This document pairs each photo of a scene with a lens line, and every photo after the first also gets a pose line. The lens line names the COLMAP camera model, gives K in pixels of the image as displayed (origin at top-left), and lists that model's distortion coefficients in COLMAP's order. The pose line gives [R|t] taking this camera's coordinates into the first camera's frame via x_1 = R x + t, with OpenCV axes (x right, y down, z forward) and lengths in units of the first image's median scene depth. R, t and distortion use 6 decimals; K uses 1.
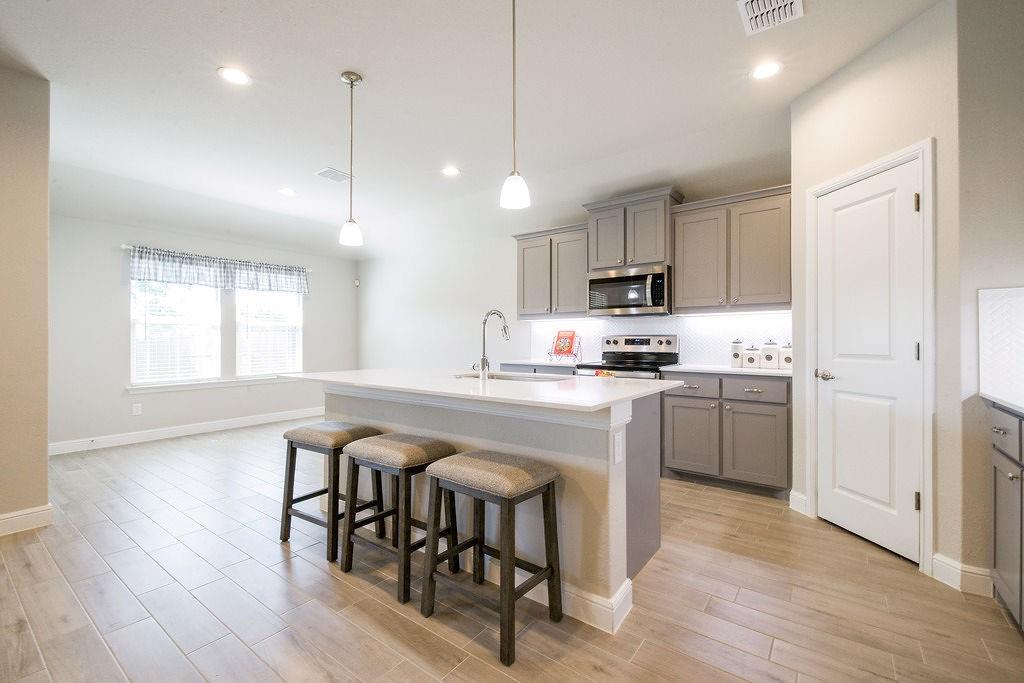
lens RADIAL K [[438.2, 0, 507.3], [0, 438.2, 337.5], [0, 0, 1]] dist [0.026640, -0.008657]
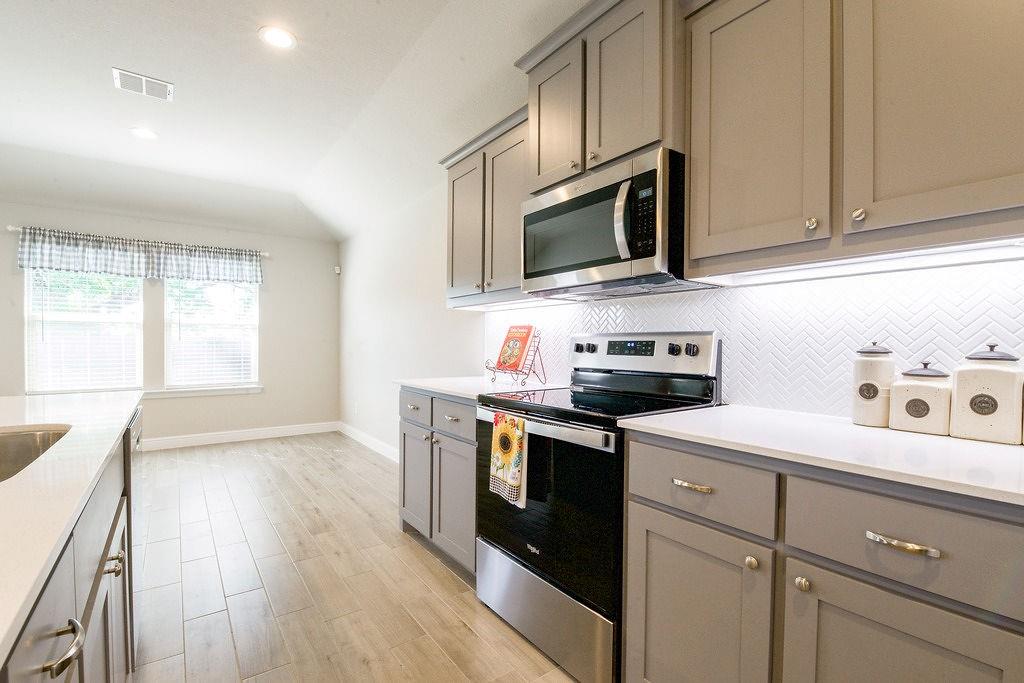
lens RADIAL K [[454.0, 0, 509.5], [0, 454.0, 349.7], [0, 0, 1]] dist [-0.000886, -0.007615]
pose [[0.957963, 0.010087, -0.286713, 0.287837], [-0.005285, 0.999833, 0.017516, 0.003856], [0.286842, -0.015264, 0.957856, 0.479164]]
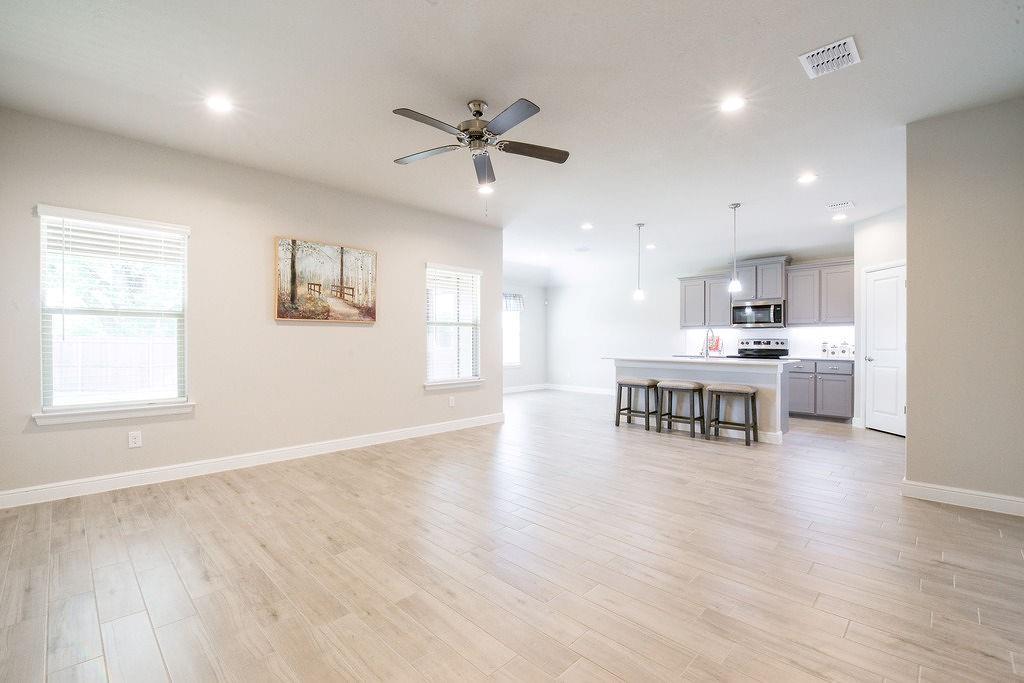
lens RADIAL K [[447.5, 0, 507.5], [0, 447.5, 342.7], [0, 0, 1]] dist [-0.000568, -0.009933]
pose [[0.990870, 0.002653, -0.134791, -0.412129], [-0.001654, 0.999970, 0.007526, -0.002023], [0.134807, -0.007234, 0.990845, -0.779498]]
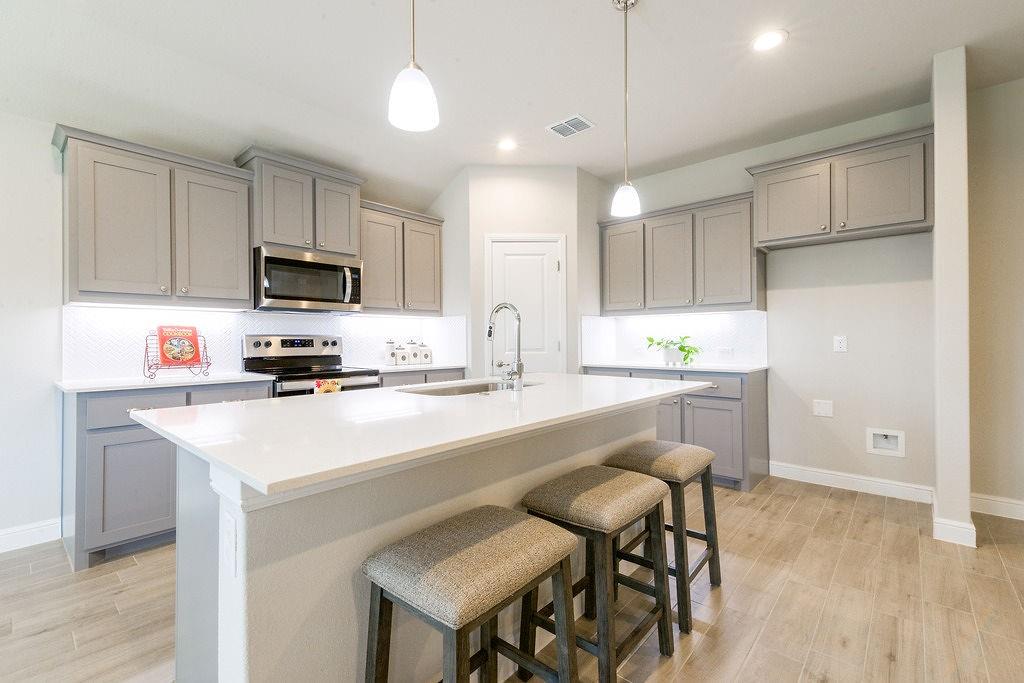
lens RADIAL K [[442.7, 0, 511.7], [0, 442.7, 338.5], [0, 0, 1]] dist [-0.000185, -0.000792]
pose [[0.071292, 0.004218, 0.997447, -0.452102], [0.001067, 0.999990, -0.004305, 0.004453], [-0.997455, 0.001371, 0.071287, 0.507889]]
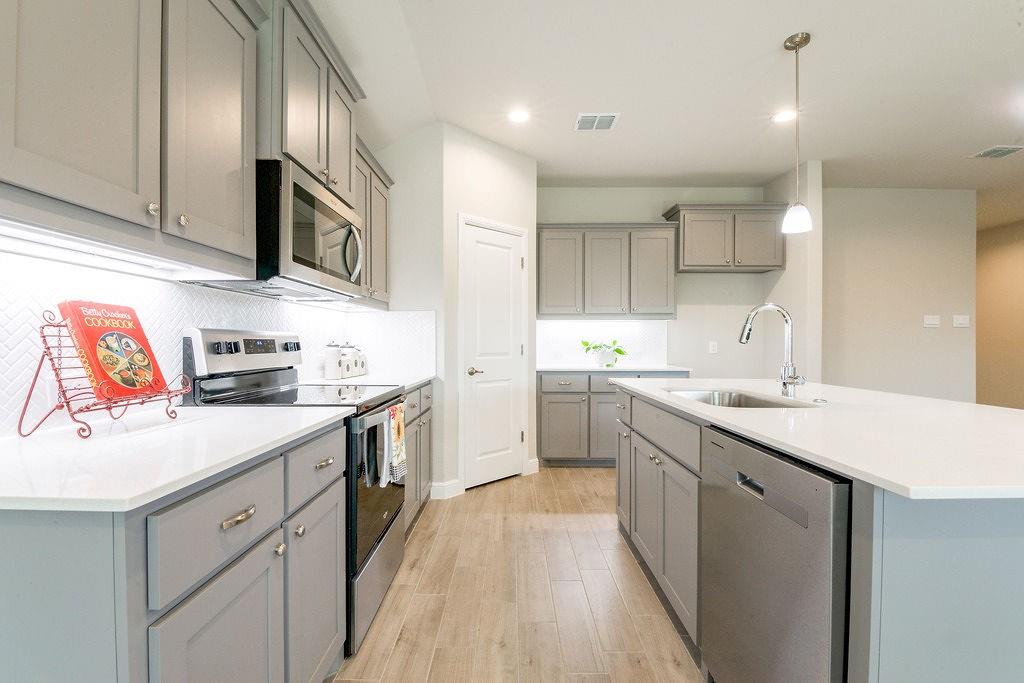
lens RADIAL K [[447.5, 0, 507.5], [0, 447.5, 342.7], [0, 0, 1]] dist [-0.000568, -0.009933]
pose [[-0.593699, 0.000416, 0.804687, -0.208130], [-0.004768, 0.999980, -0.004034, 0.006198], [-0.804673, -0.006232, -0.593685, 0.988911]]
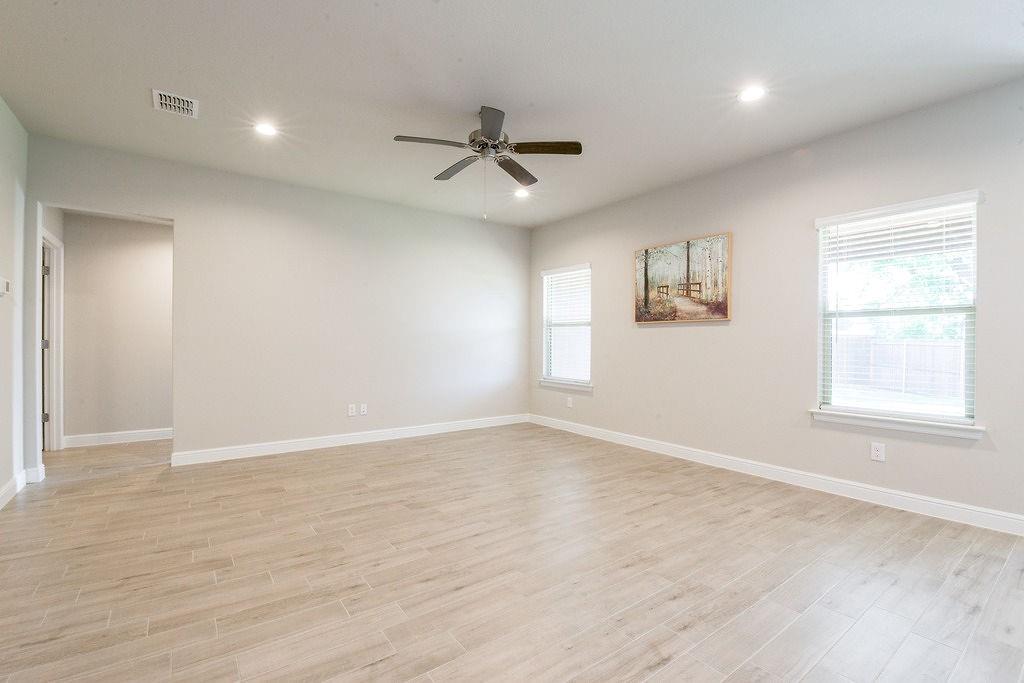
lens RADIAL K [[449.2, 0, 506.7], [0, 449.2, 343.8], [0, 0, 1]] dist [-0.000861, -0.010427]
pose [[-0.295014, 0.005261, -0.955479, 0.094348], [-0.000083, 0.999985, 0.005532, 0.000742], [0.955493, 0.001711, -0.295009, 0.084567]]
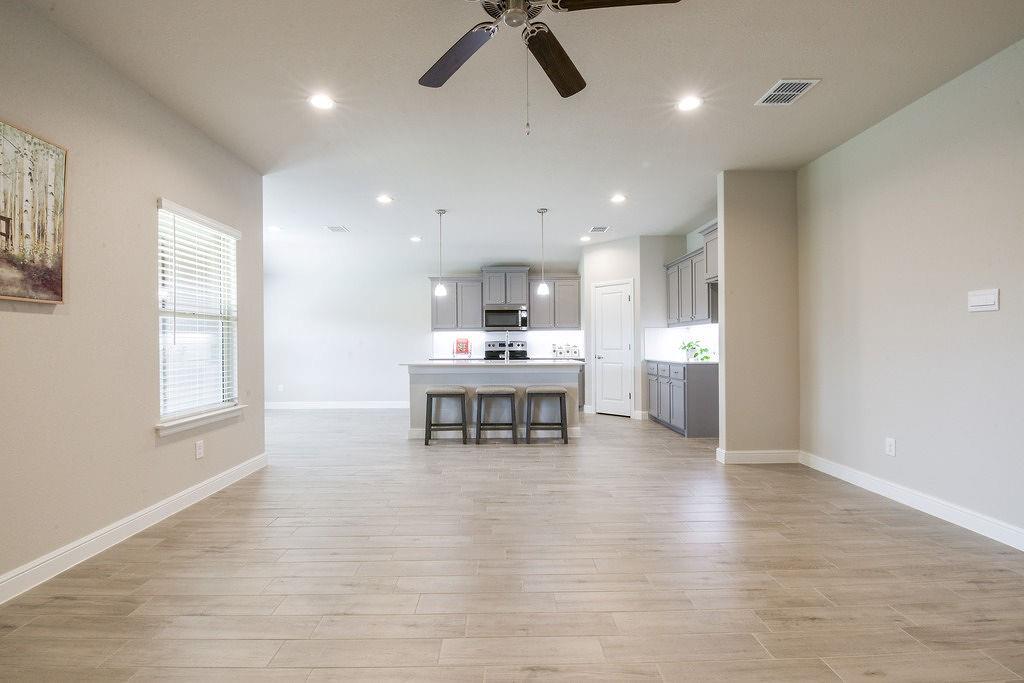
lens RADIAL K [[449.2, 0, 506.7], [0, 449.2, 343.8], [0, 0, 1]] dist [-0.000861, -0.010427]
pose [[0.789151, -0.002563, 0.614194, -0.784089], [0.002236, 0.999997, 0.001300, 0.002250], [-0.614196, 0.000348, 0.789154, -0.438459]]
